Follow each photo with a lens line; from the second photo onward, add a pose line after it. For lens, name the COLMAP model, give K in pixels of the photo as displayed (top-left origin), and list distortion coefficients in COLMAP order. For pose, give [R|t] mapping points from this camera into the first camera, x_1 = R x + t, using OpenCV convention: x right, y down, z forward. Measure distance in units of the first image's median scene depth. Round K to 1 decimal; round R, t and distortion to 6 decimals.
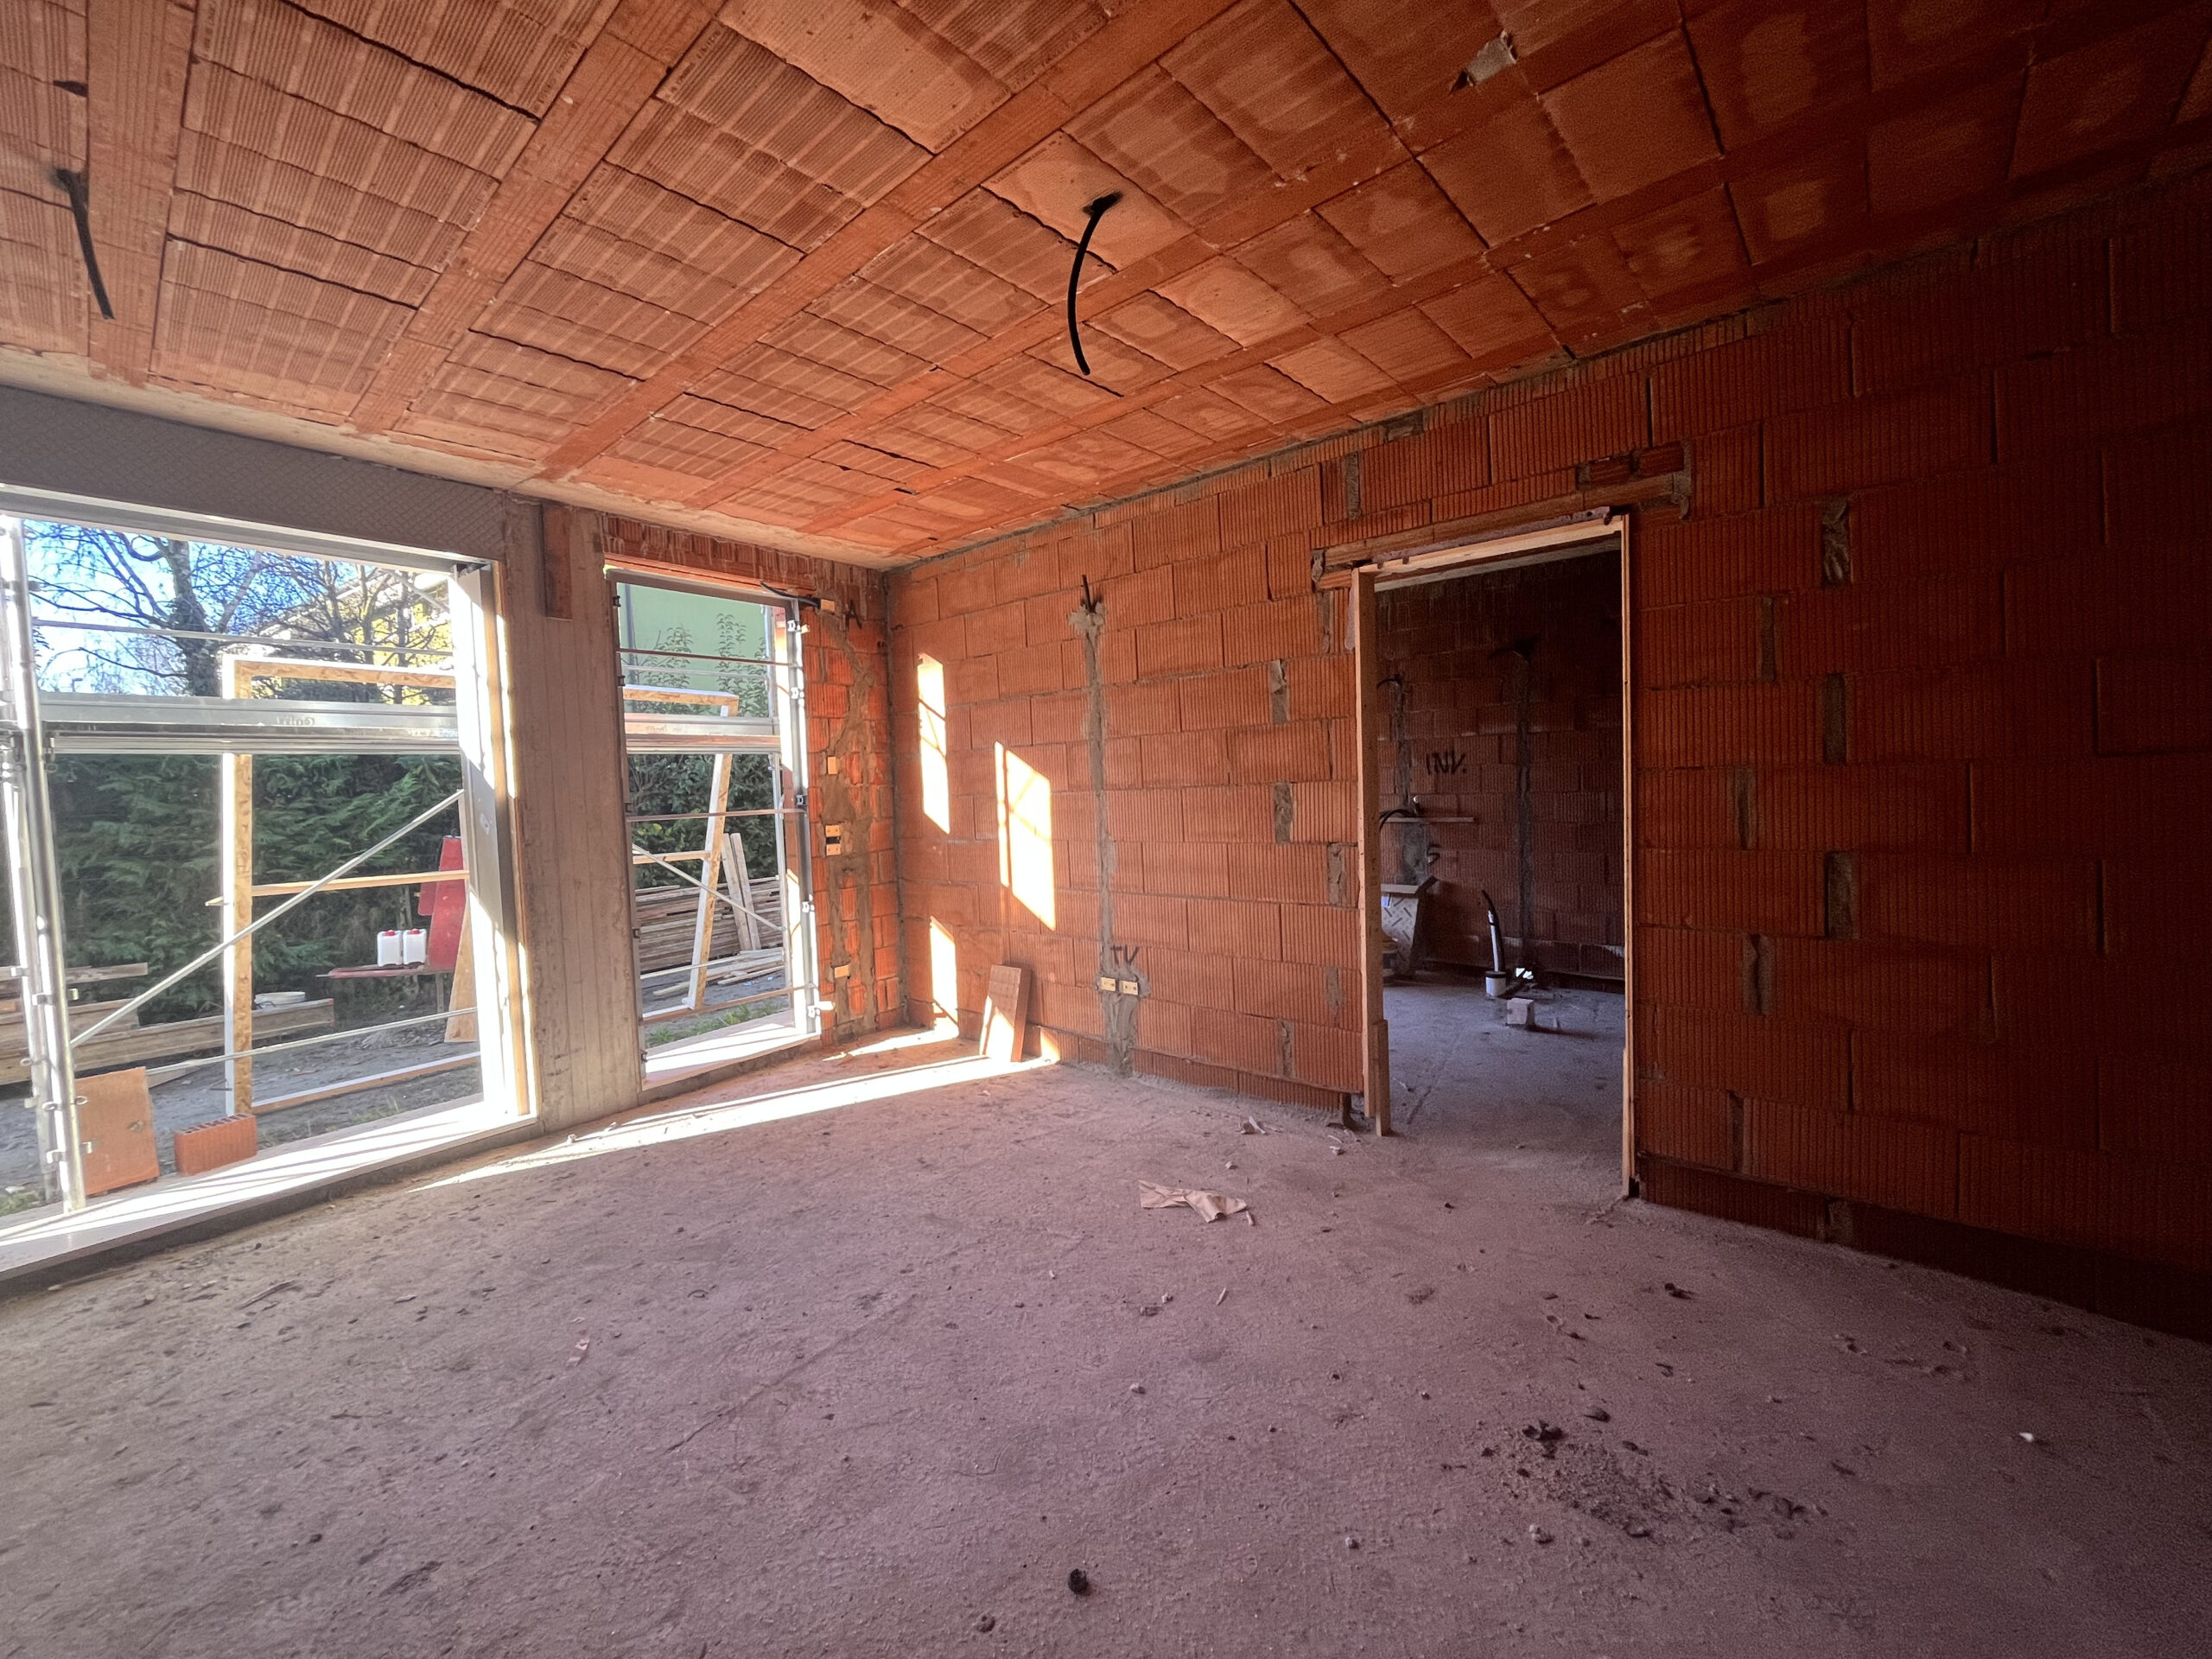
lens RADIAL K [[887.4, 0, 1097.6], [0, 887.4, 831.5], [0, 0, 1]] dist [-0.002694, 0.000026]
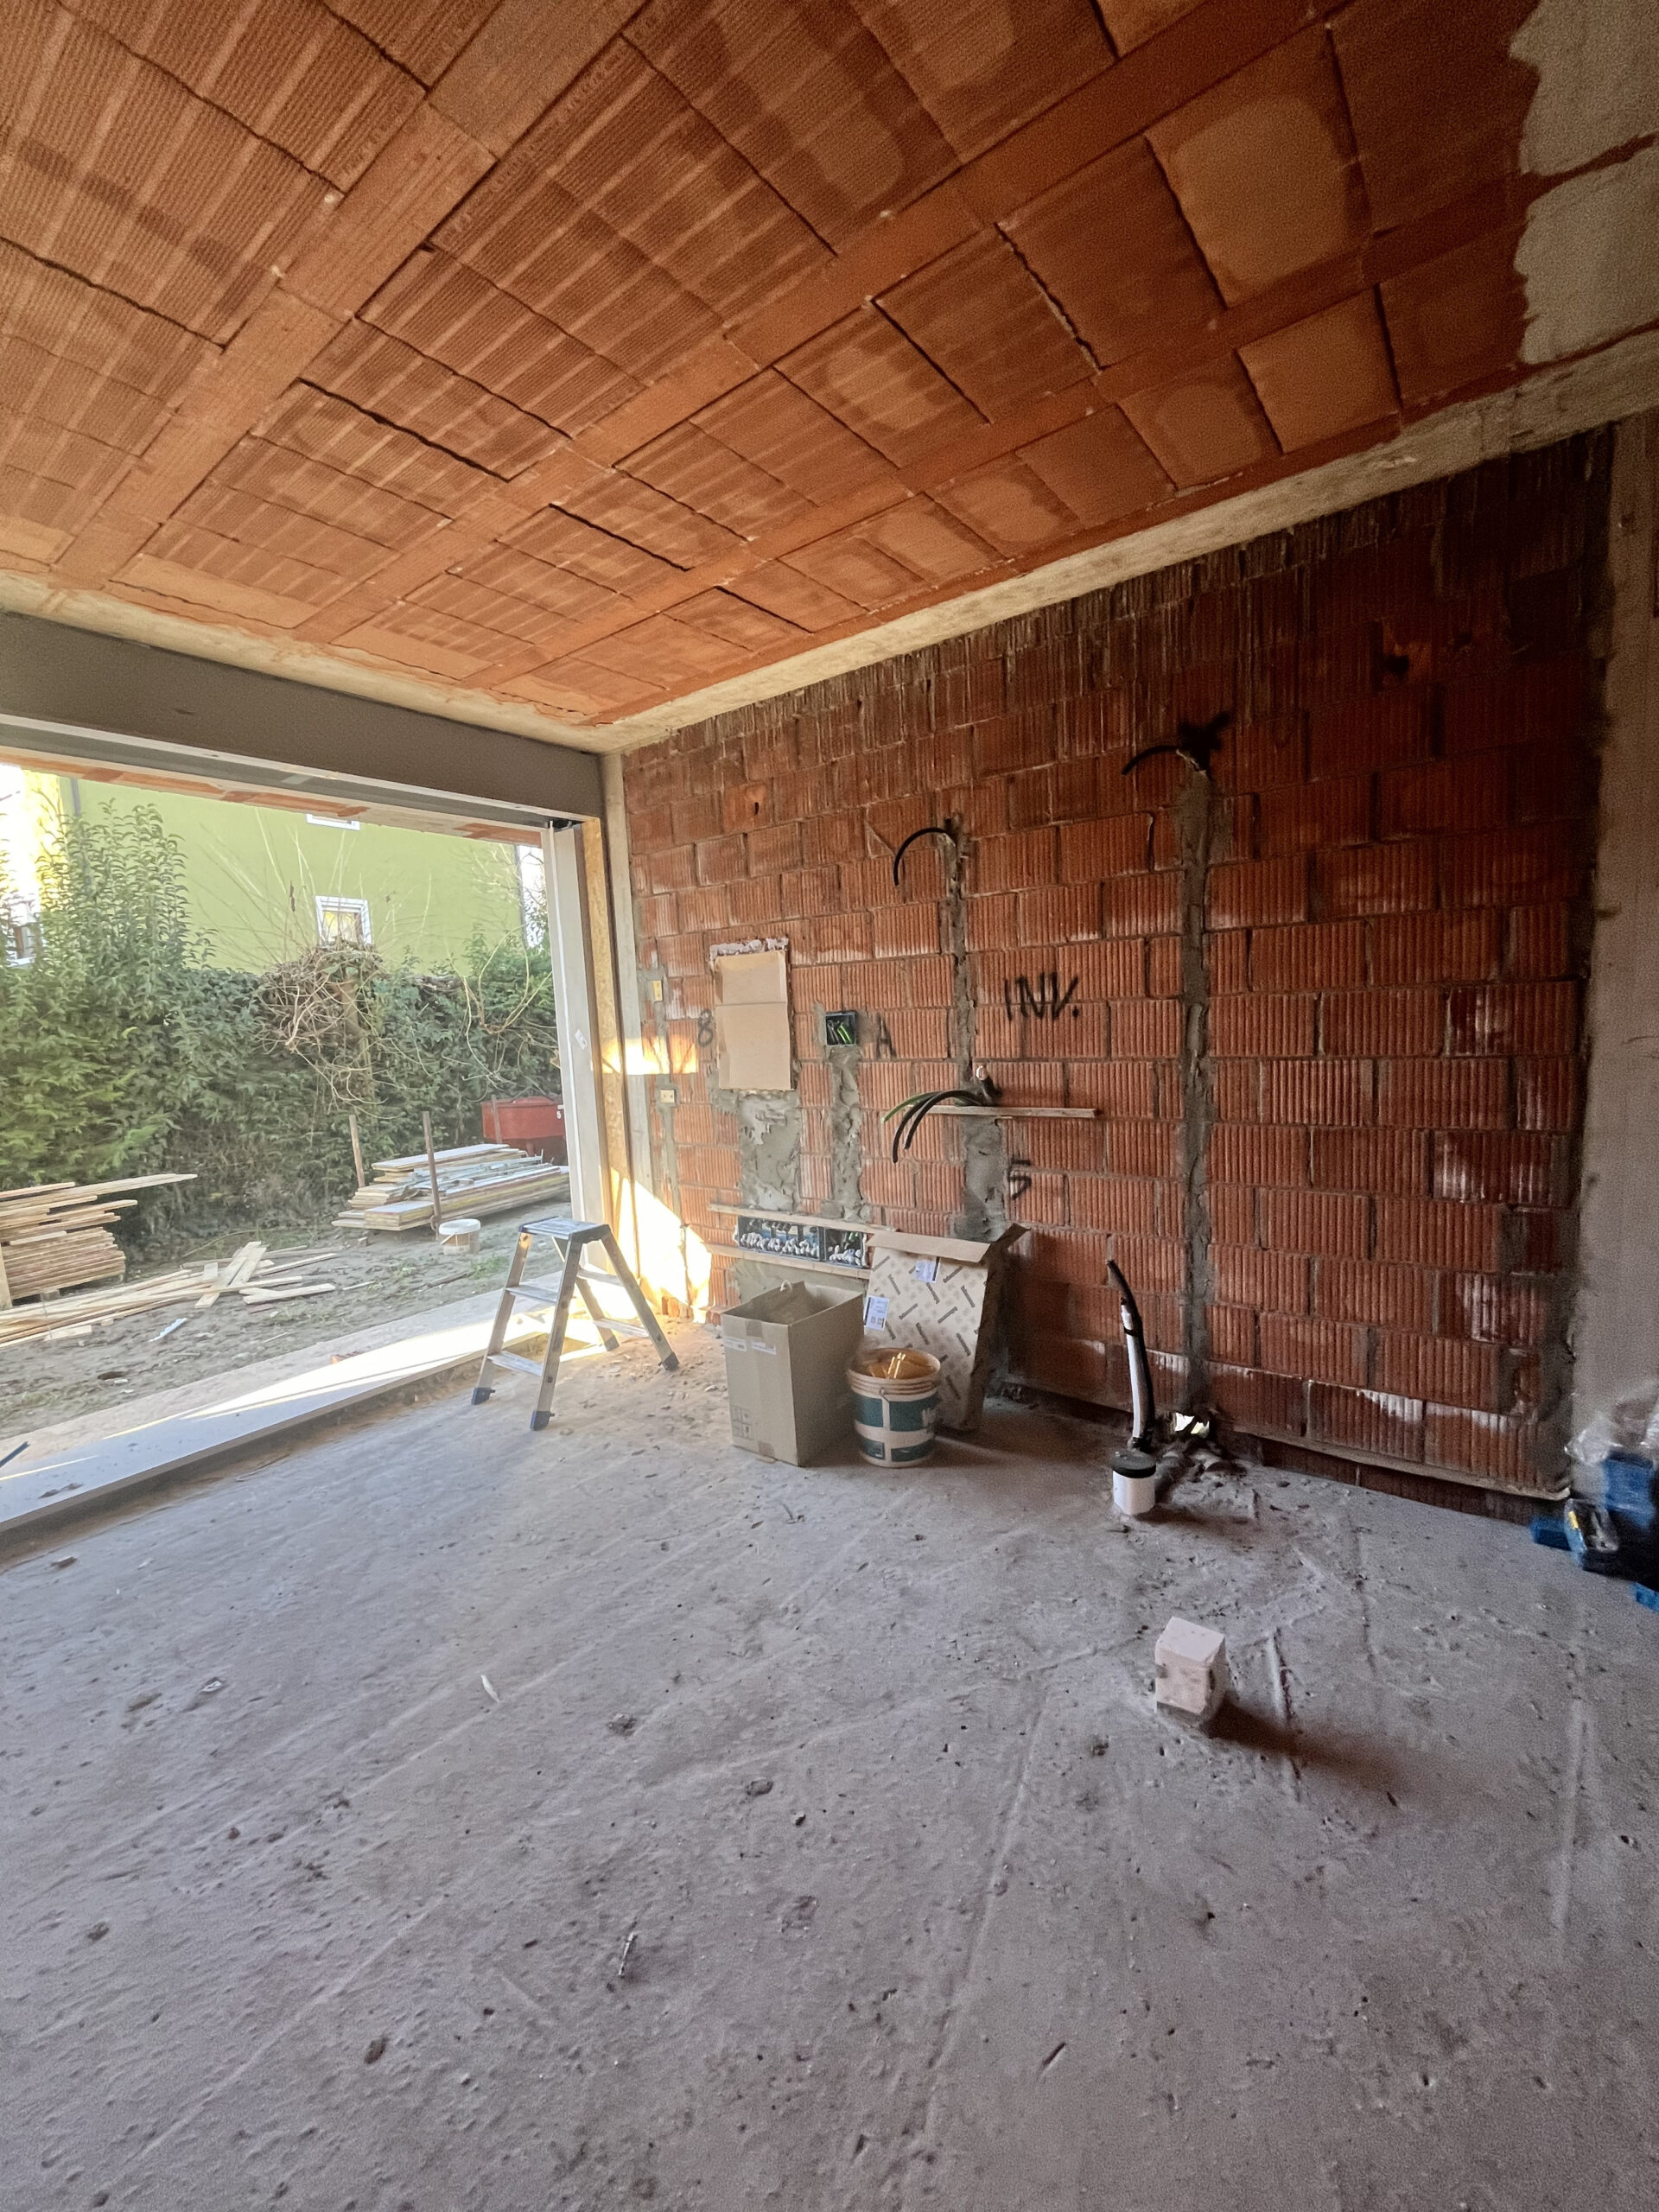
lens RADIAL K [[887.4, 0, 834.0], [0, 887.4, 1112.3], [0, 0, 1]] dist [-0.002694, 0.000026]
pose [[0.996963, -0.009066, 0.077343, 0.240046], [0.006445, 0.999399, 0.034069, -0.030821], [-0.077605, -0.033467, 0.996422, 0.517322]]
